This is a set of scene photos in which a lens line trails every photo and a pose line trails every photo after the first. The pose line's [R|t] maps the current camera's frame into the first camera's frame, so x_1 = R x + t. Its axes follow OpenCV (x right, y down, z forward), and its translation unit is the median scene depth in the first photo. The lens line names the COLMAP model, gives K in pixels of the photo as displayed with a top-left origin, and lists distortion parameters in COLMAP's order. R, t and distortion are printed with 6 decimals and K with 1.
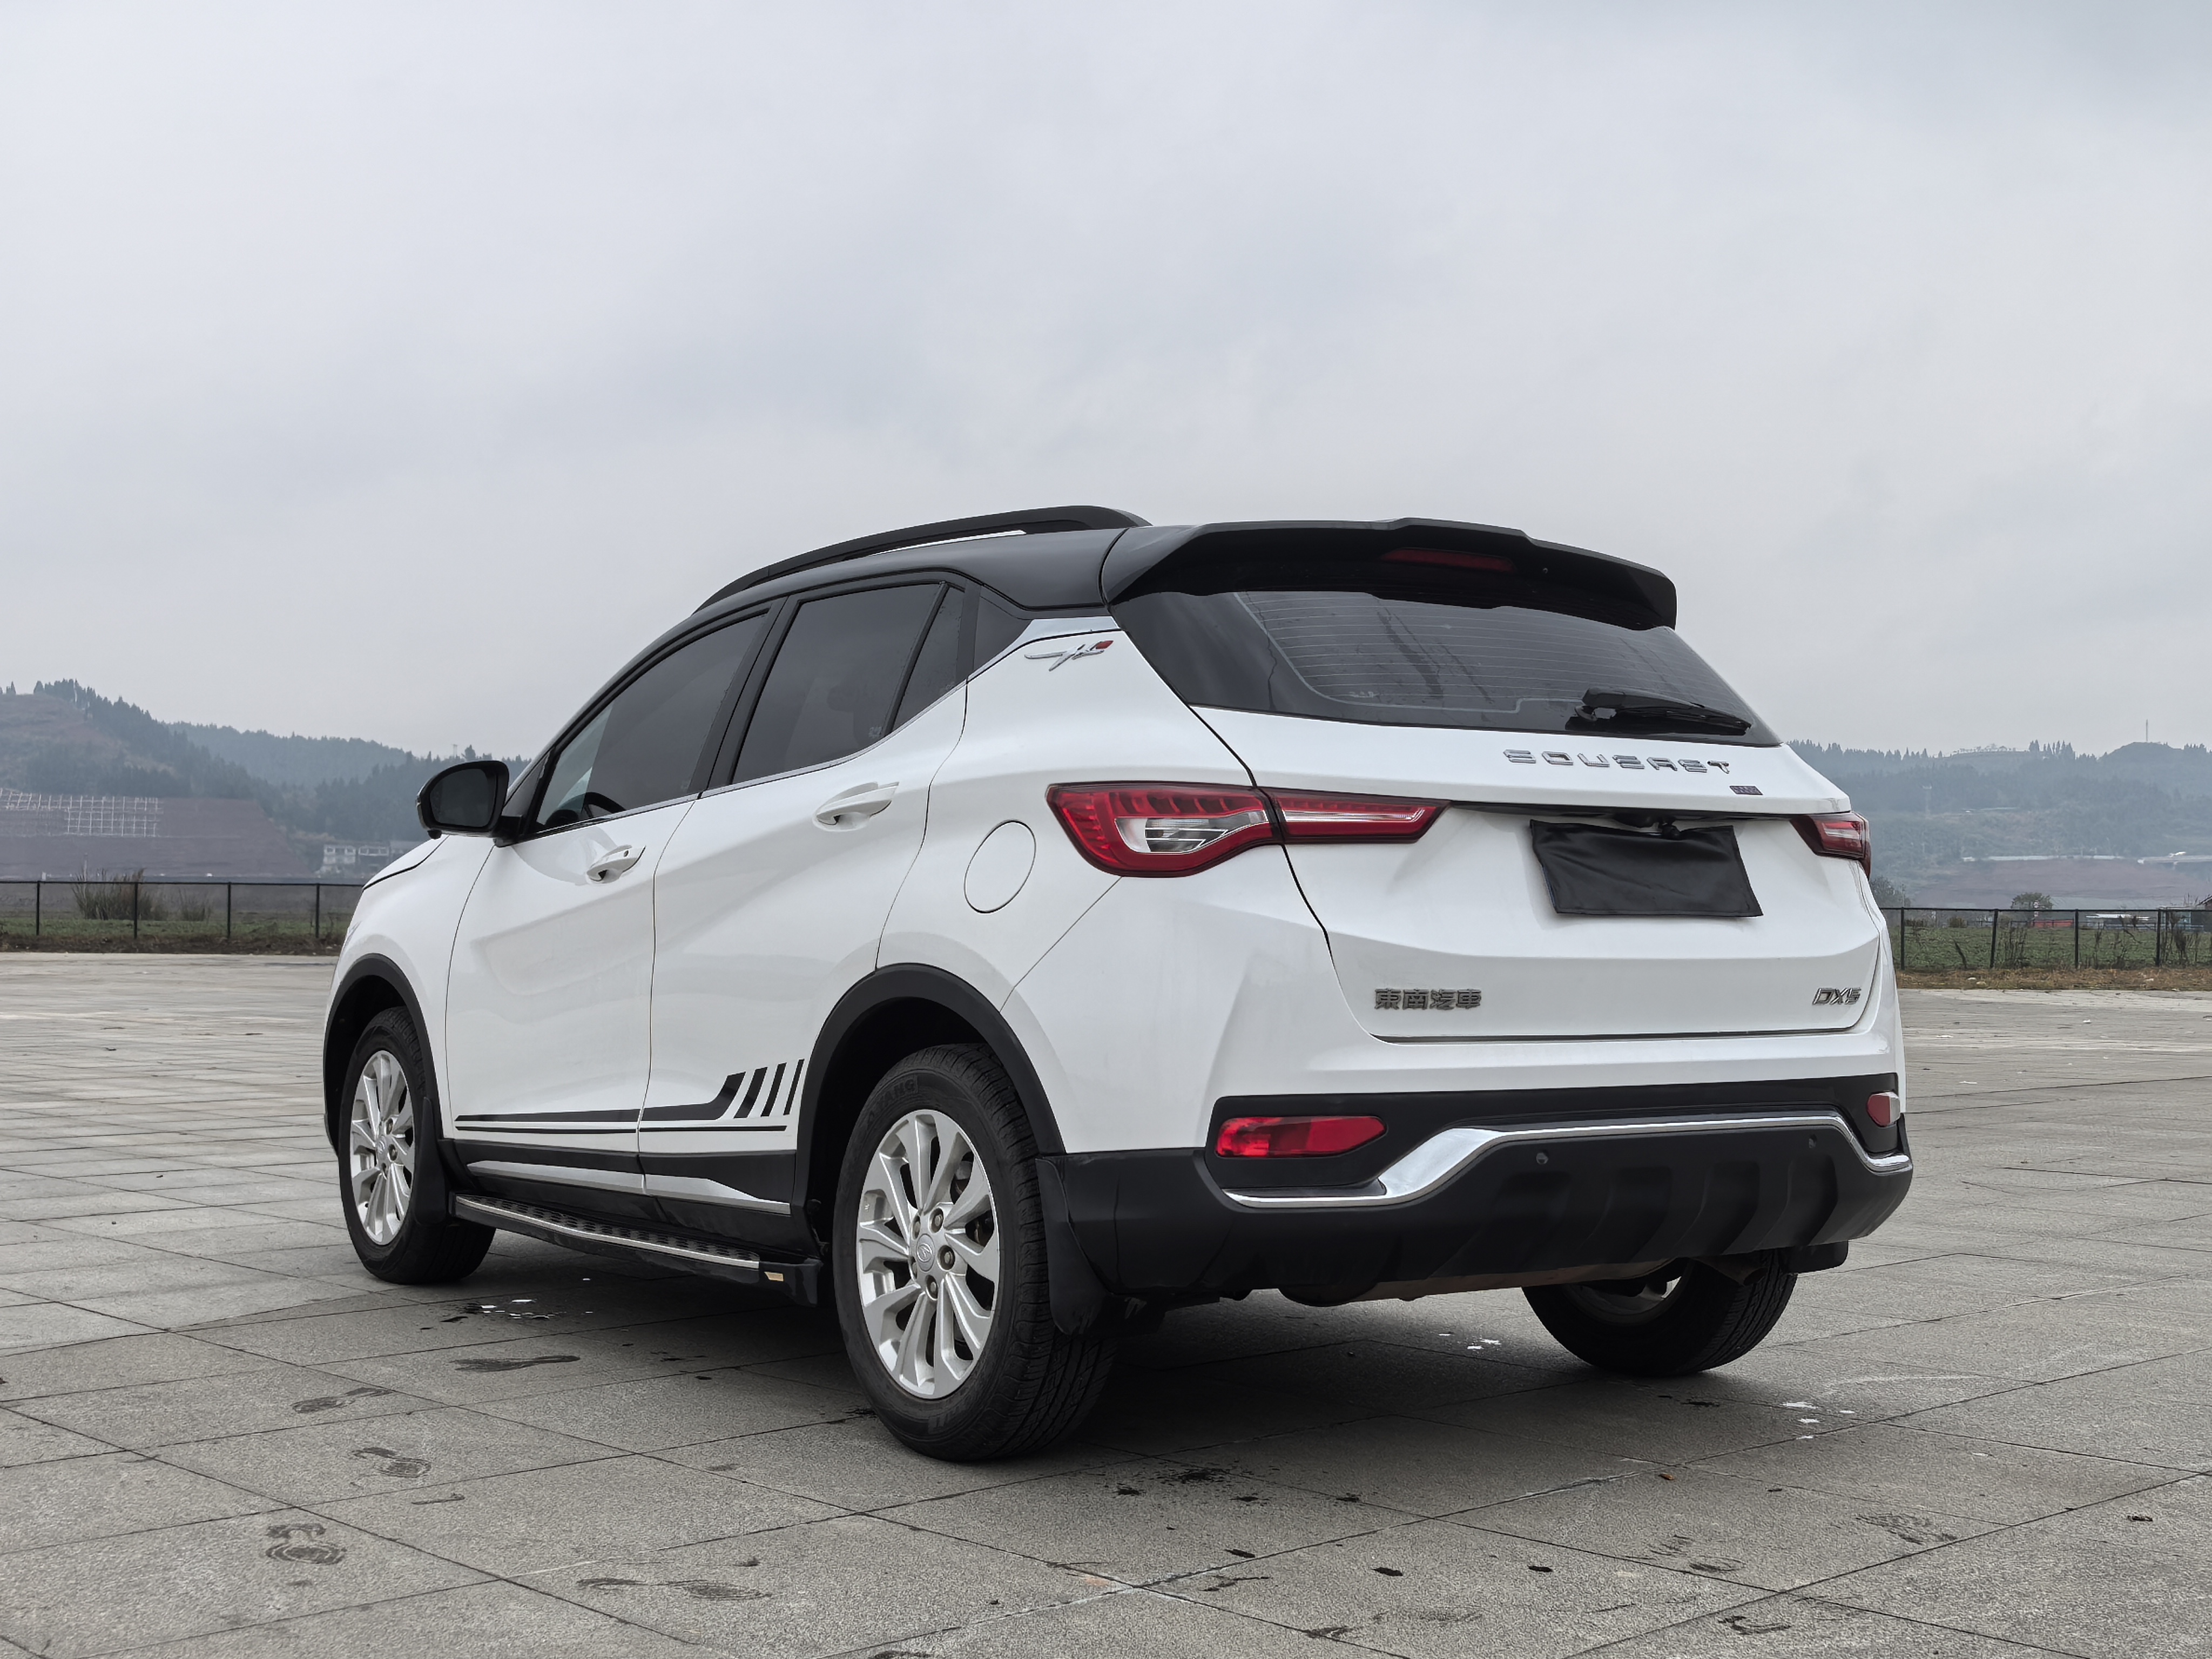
lens RADIAL K [[2742.7, 0, 1106.0], [0, 2742.7, 829.5], [0, 0, 1]] dist [0.140207, -0.435166]
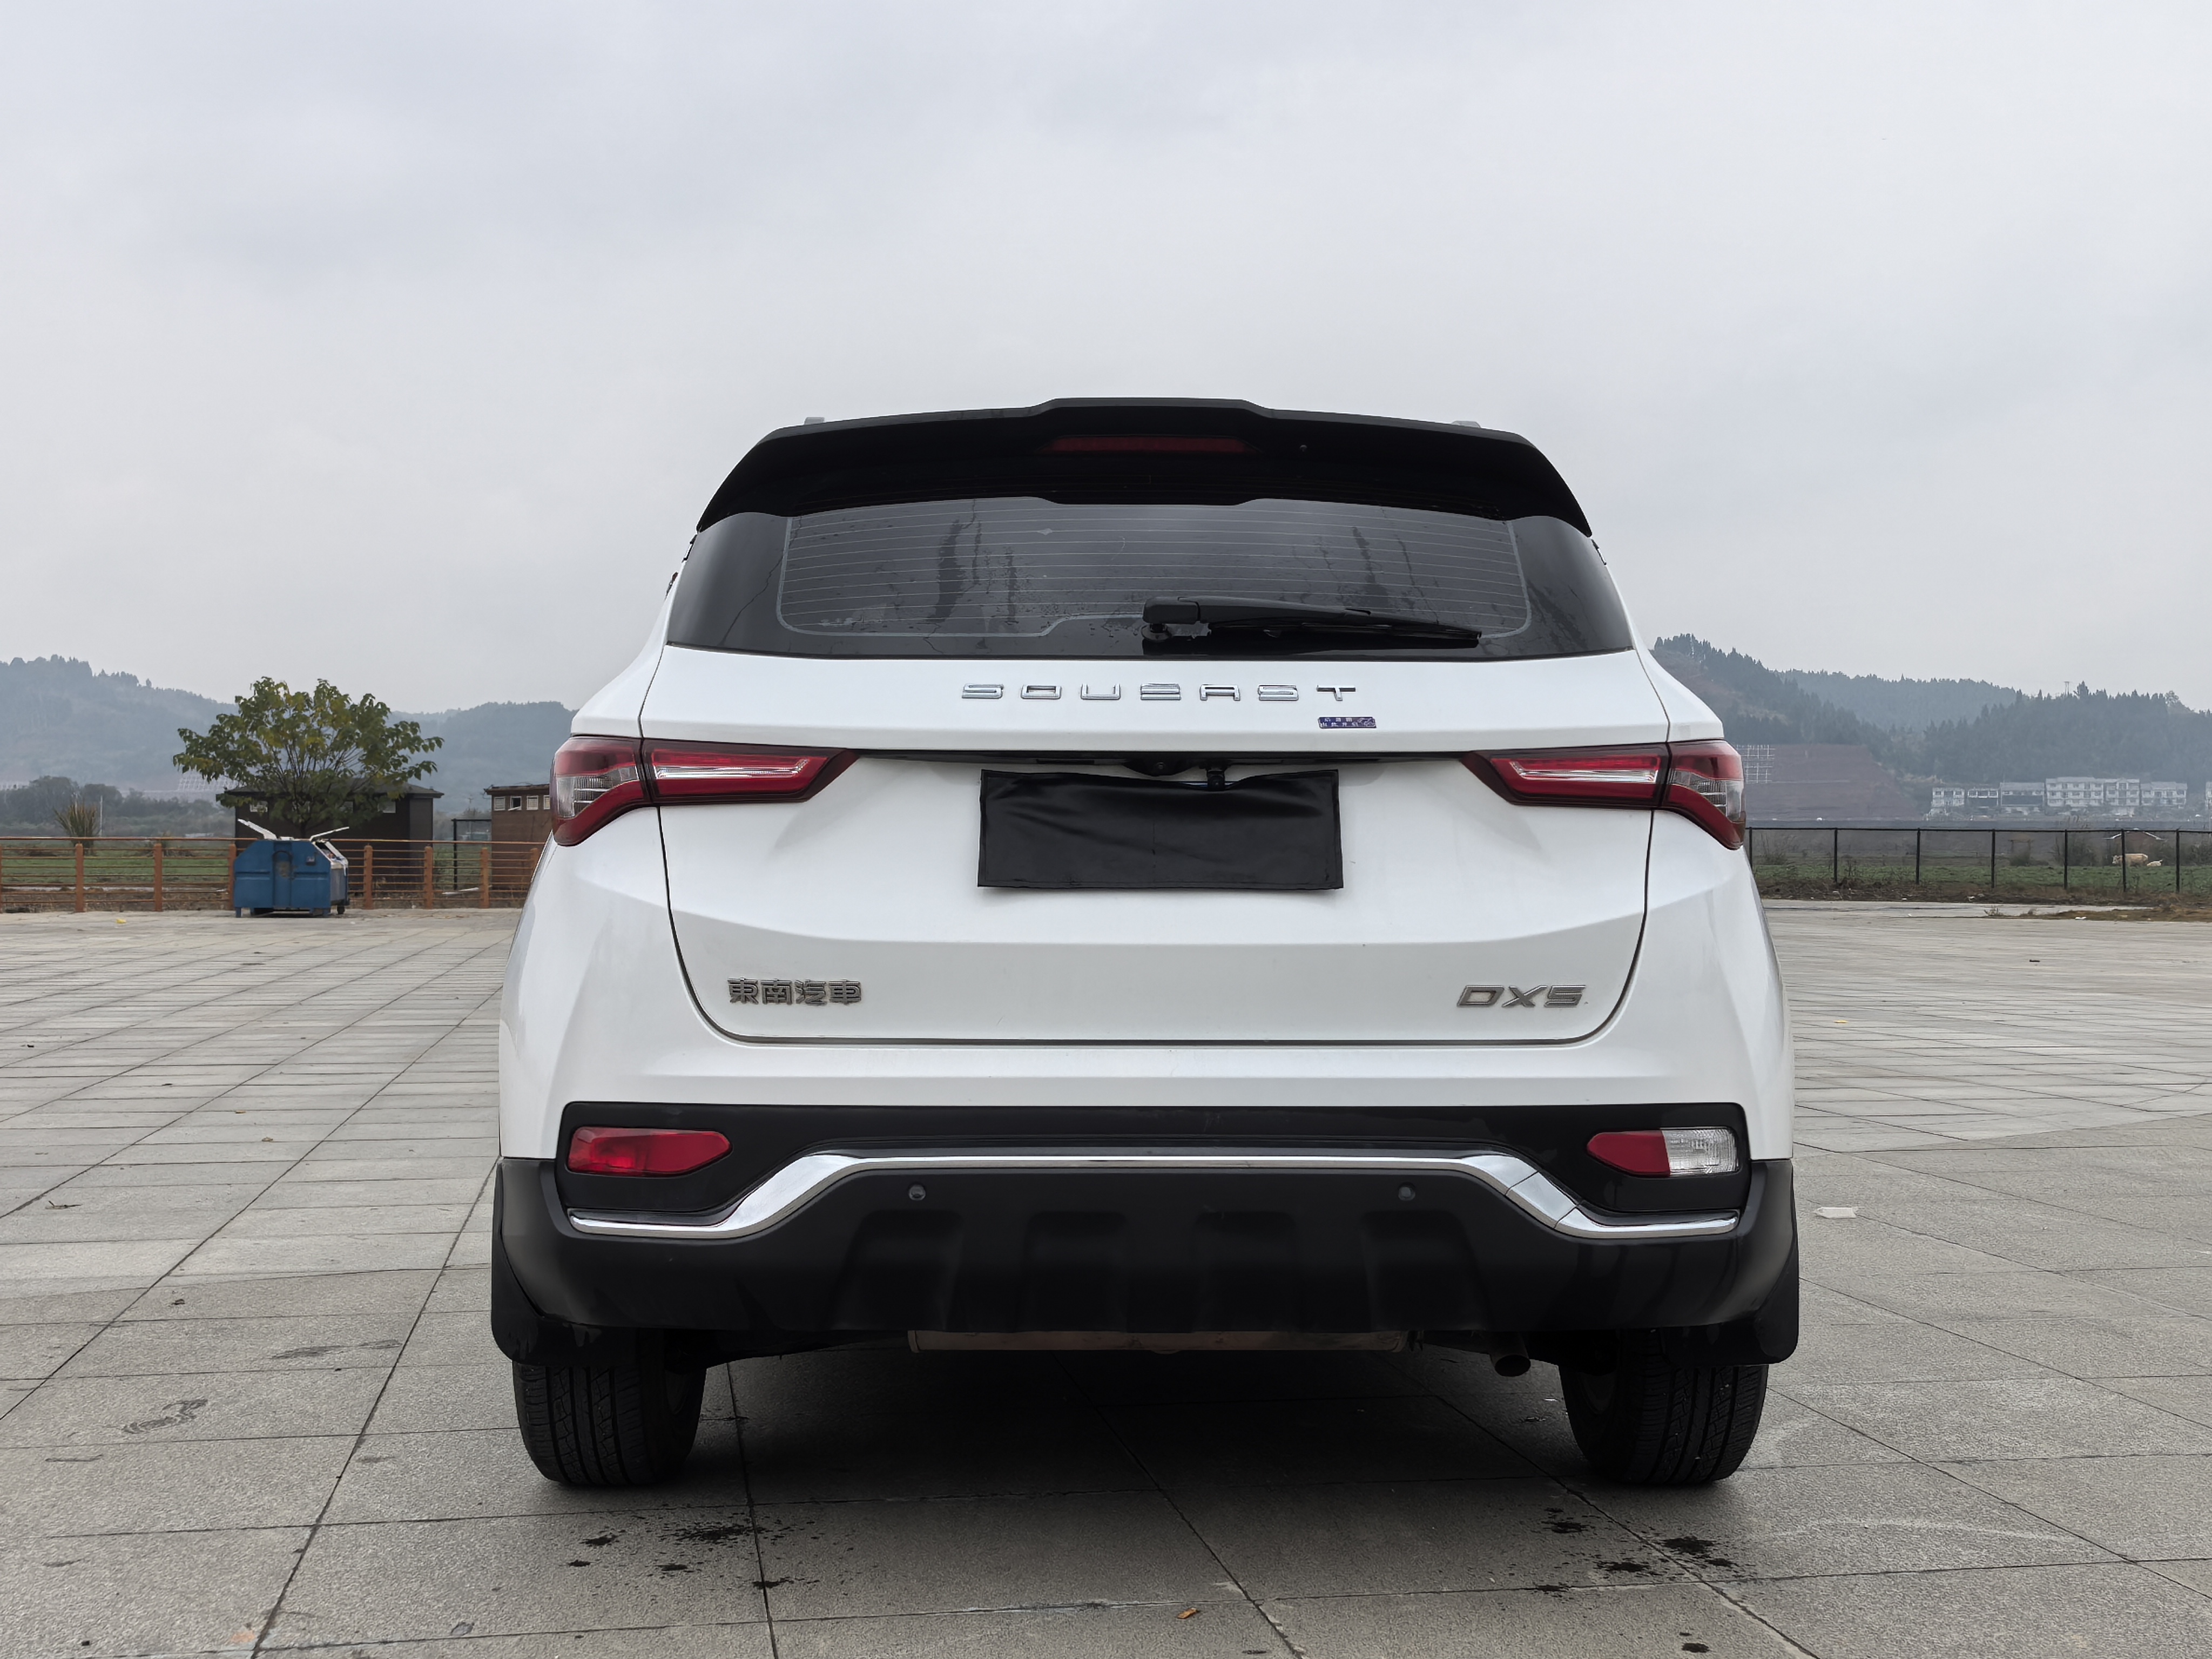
lens RADIAL K [[2742.7, 0, 1106.0], [0, 2742.7, 829.5], [0, 0, 1]] dist [0.140207, -0.435166]
pose [[0.838785, -0.008743, -0.544392, 0.638102], [0.019963, 0.999693, 0.014702, 0.002928], [0.544096, -0.023199, 0.838702, 0.360333]]
